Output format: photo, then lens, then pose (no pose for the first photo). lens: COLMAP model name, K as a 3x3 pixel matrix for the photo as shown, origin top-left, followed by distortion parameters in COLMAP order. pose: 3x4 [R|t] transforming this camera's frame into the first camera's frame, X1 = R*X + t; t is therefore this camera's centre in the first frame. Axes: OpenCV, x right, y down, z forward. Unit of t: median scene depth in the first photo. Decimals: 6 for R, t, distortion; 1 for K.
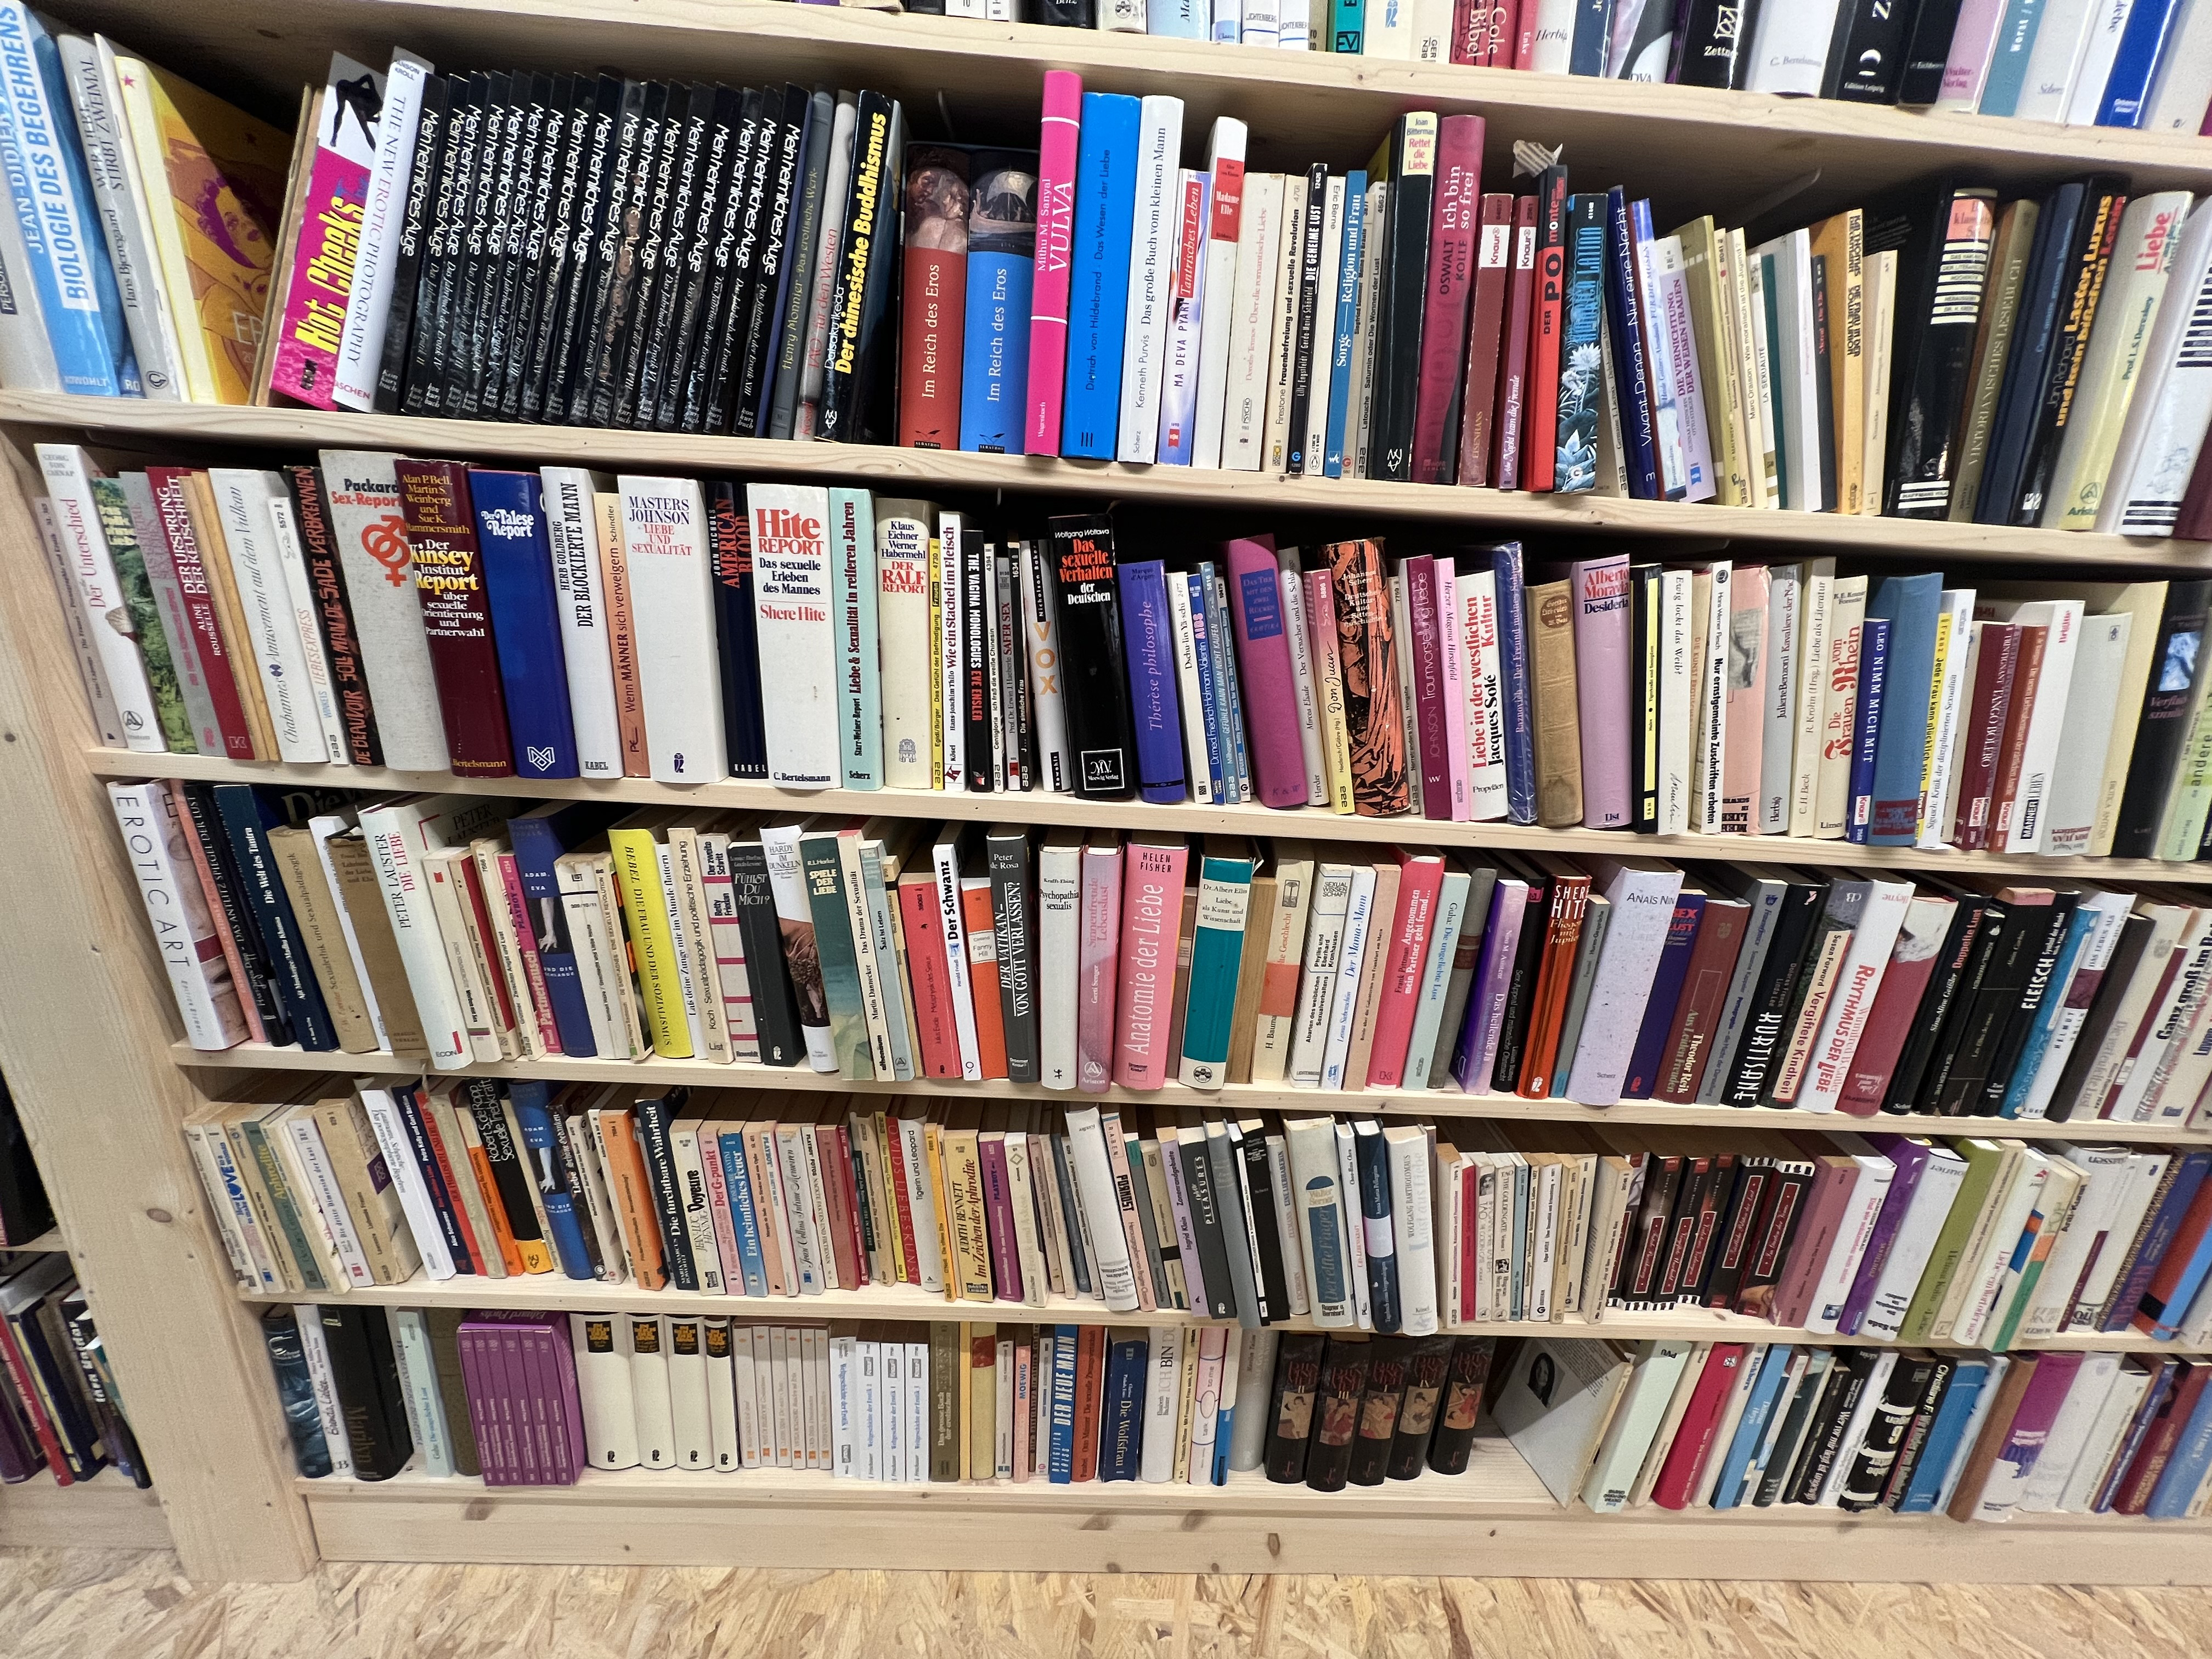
lens RADIAL K [[892.2, 0, 1099.6], [0, 892.2, 828.2], [0, 0, 1]] dist [-0.002801, 0.000133]
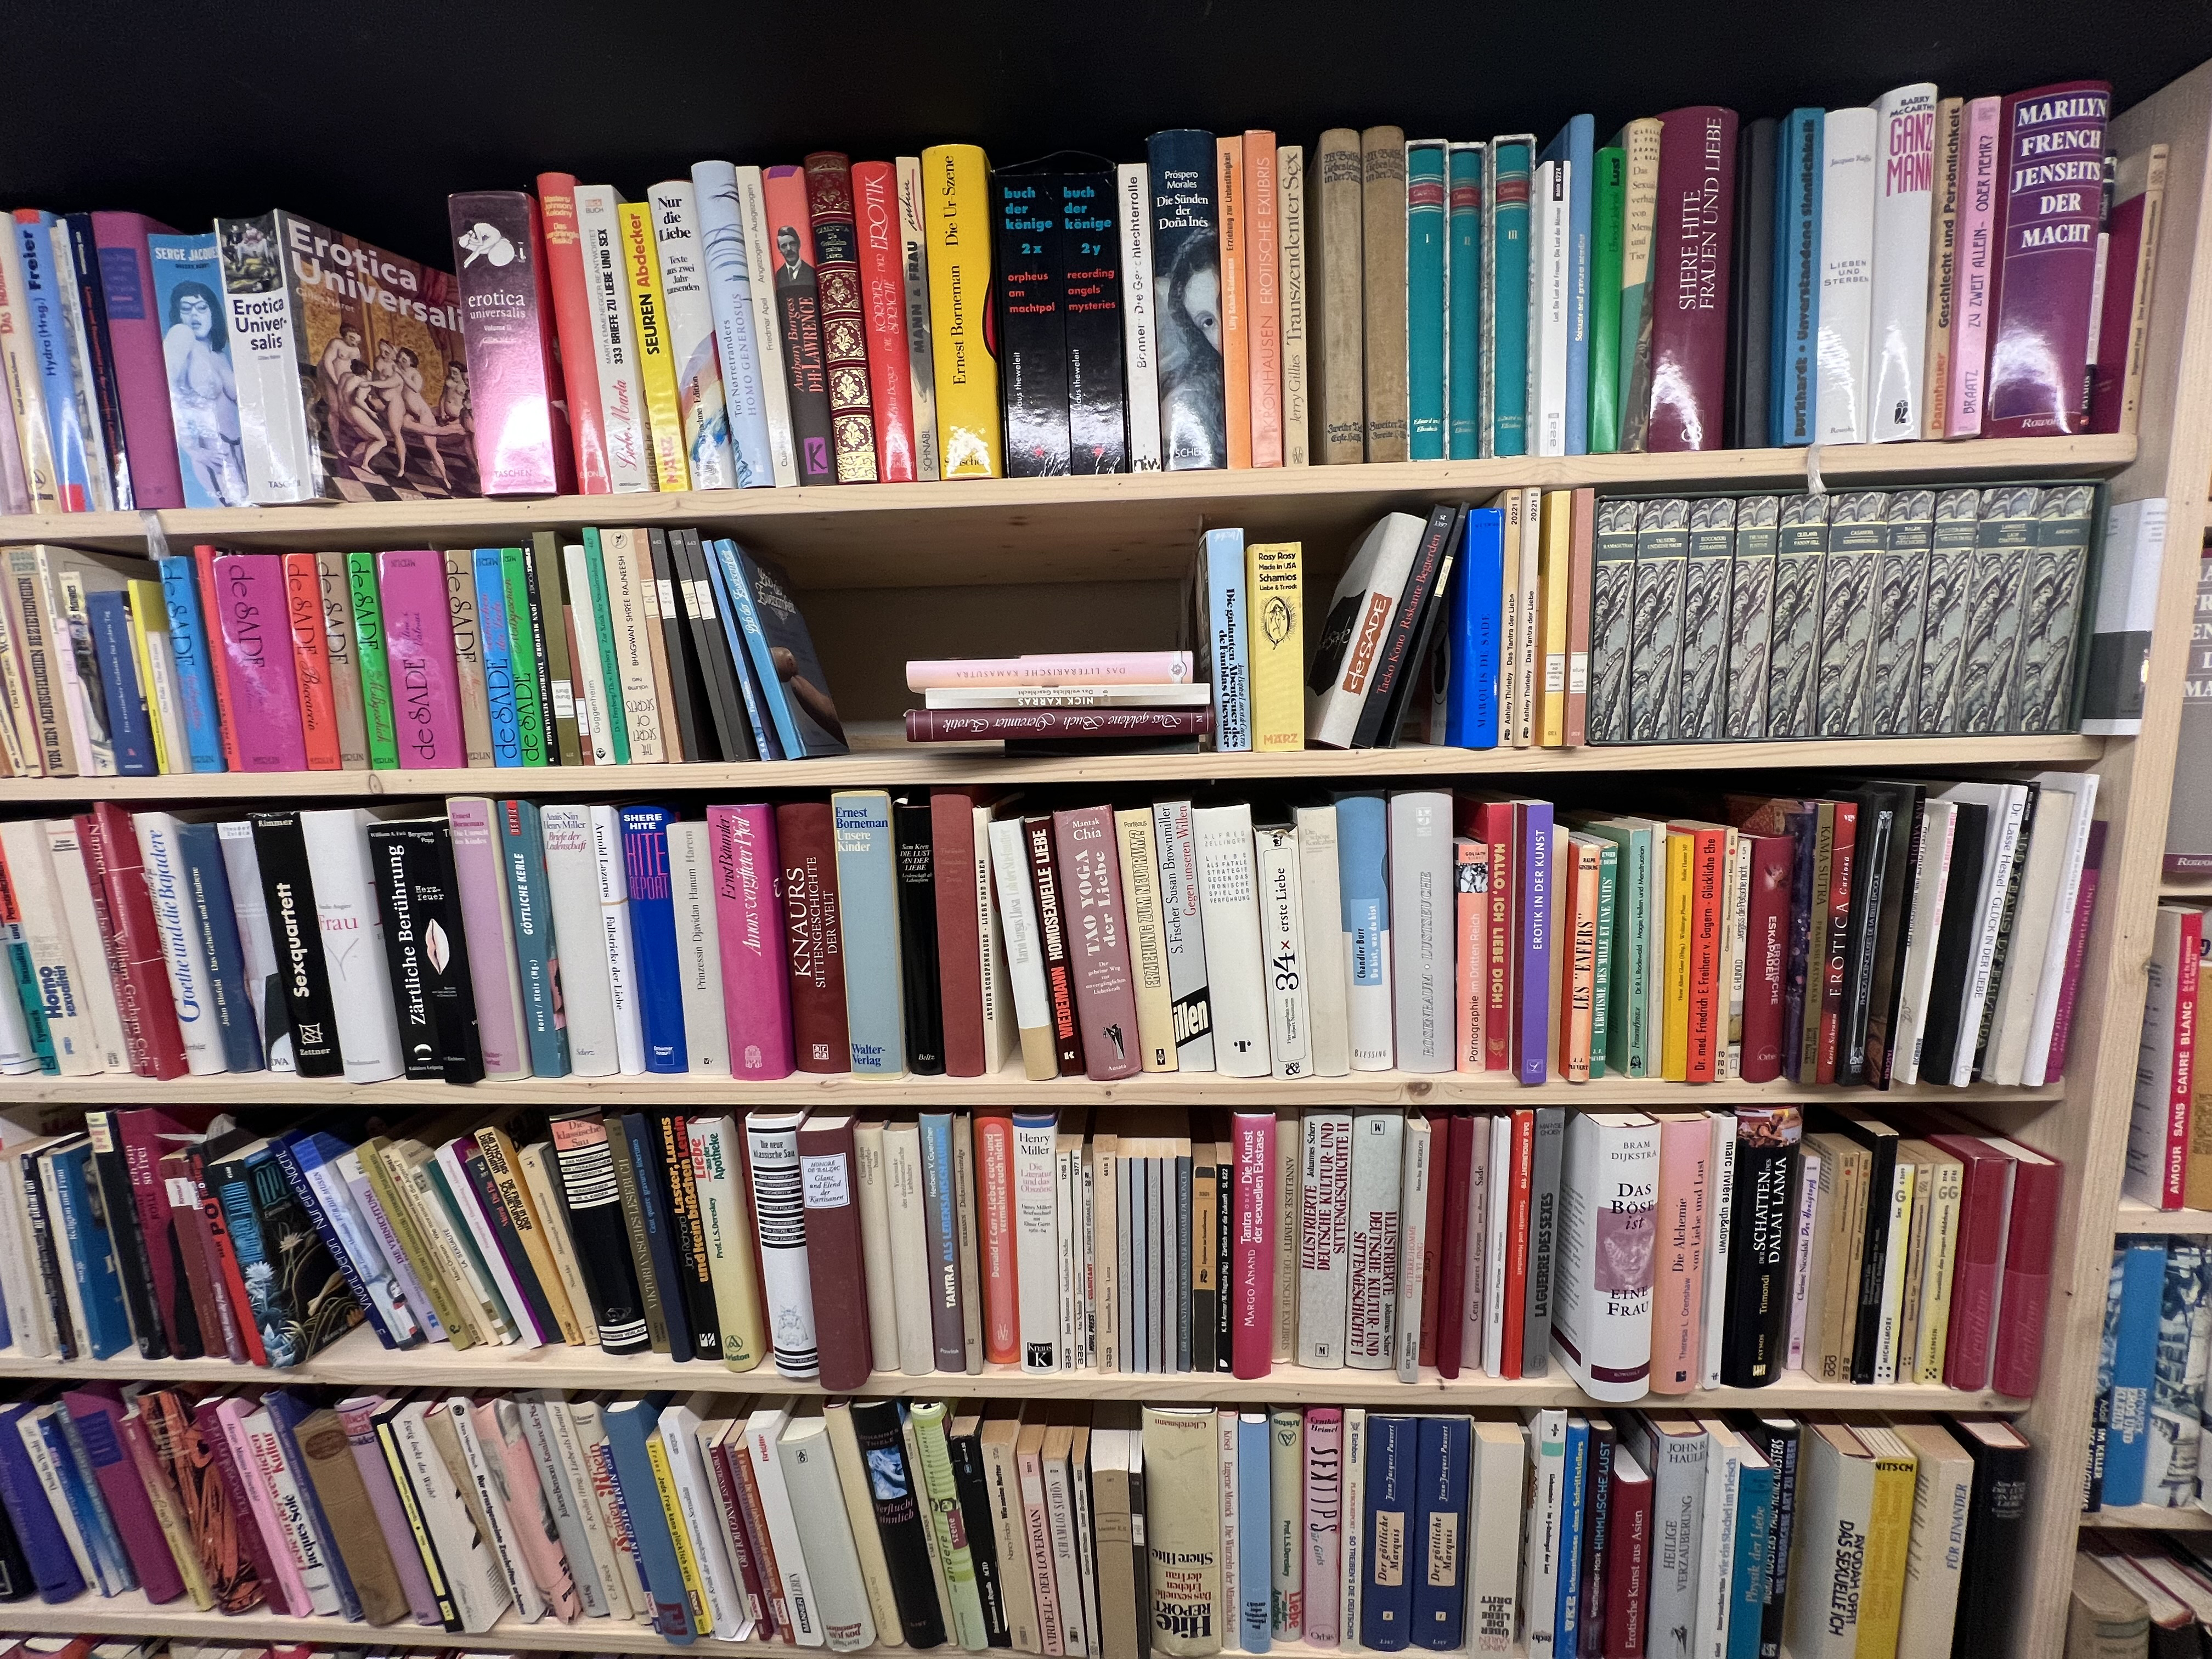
lens RADIAL K [[894.2, 0, 1105.5], [0, 894.2, 834.6], [0, 0, 1]] dist [-0.004772, 0.000537]
pose [[0.993934, -0.070992, -0.084001, 1.681121], [0.053816, 0.980021, -0.191475, -0.746936], [0.095916, 0.185793, 0.977896, -0.174216]]
